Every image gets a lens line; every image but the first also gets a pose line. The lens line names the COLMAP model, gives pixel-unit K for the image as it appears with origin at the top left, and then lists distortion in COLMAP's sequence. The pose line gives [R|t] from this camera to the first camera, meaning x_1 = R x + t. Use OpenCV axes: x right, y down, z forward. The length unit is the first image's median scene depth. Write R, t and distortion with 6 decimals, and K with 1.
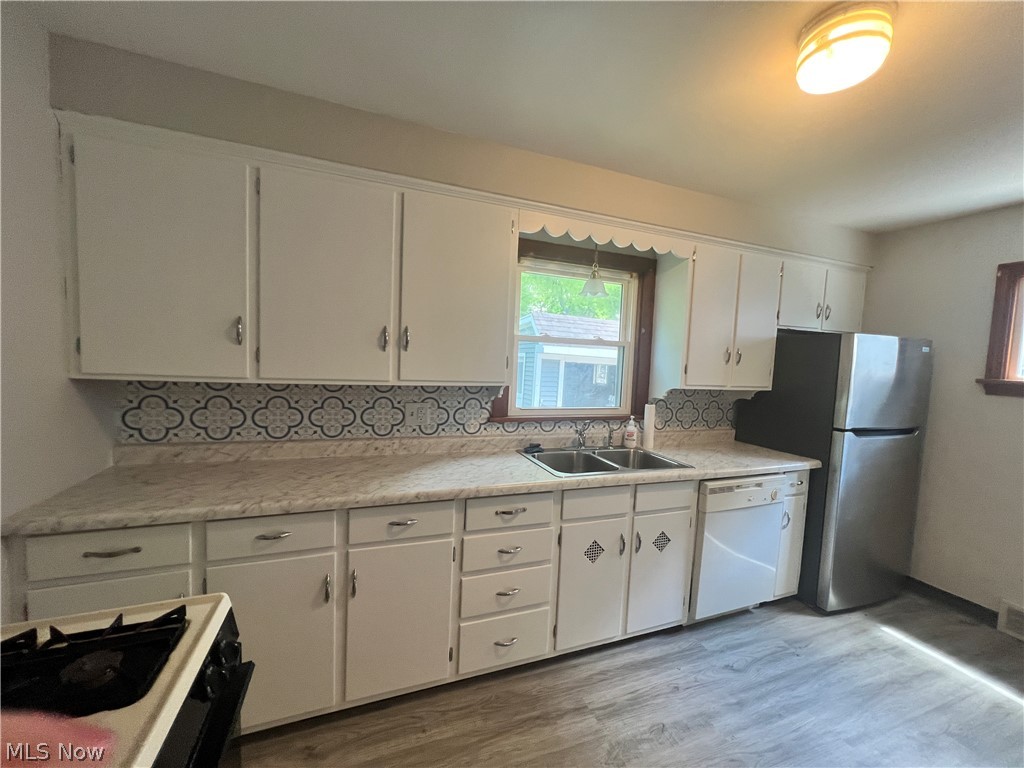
lens RADIAL K [[447.8, 0, 512.9], [0, 447.8, 372.1], [0, 0, 1]] dist [0.011527, 0.000182]
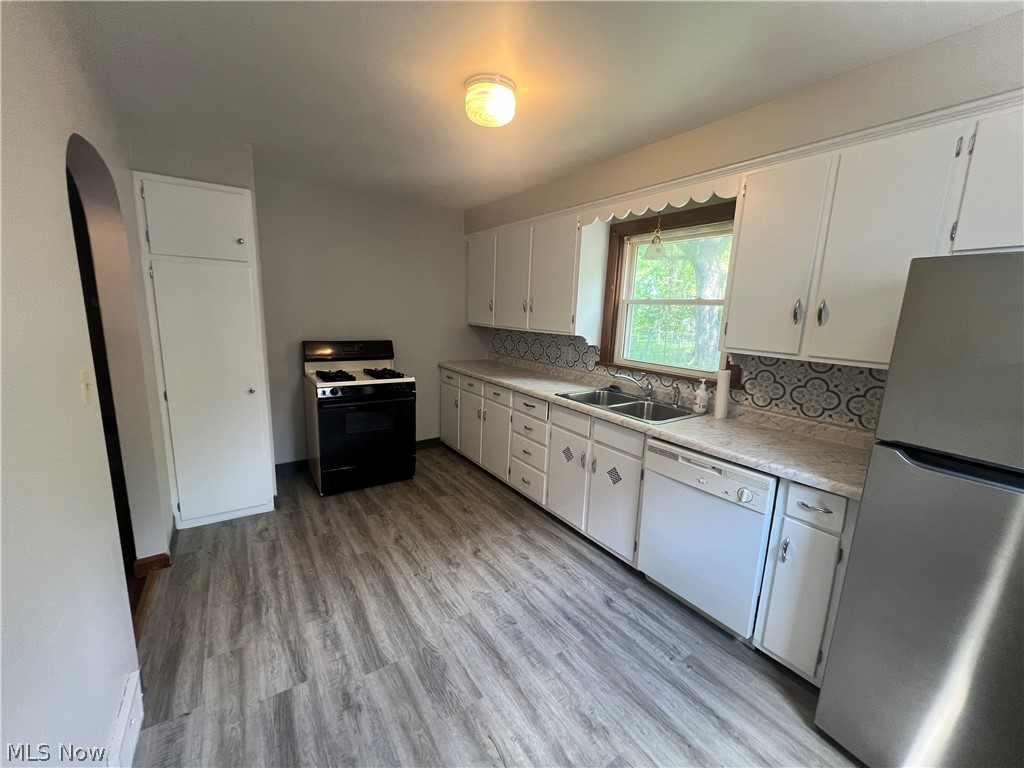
lens RADIAL K [[415.0, 0, 512.0], [0, 415.0, 384.0], [0, 0, 1]] dist [-0.028241, 0.000144]
pose [[0.184329, 0.129570, -0.974287, 1.033491], [-0.074882, 0.990243, 0.117525, 0.035383], [0.980008, 0.051293, 0.192233, 0.433585]]
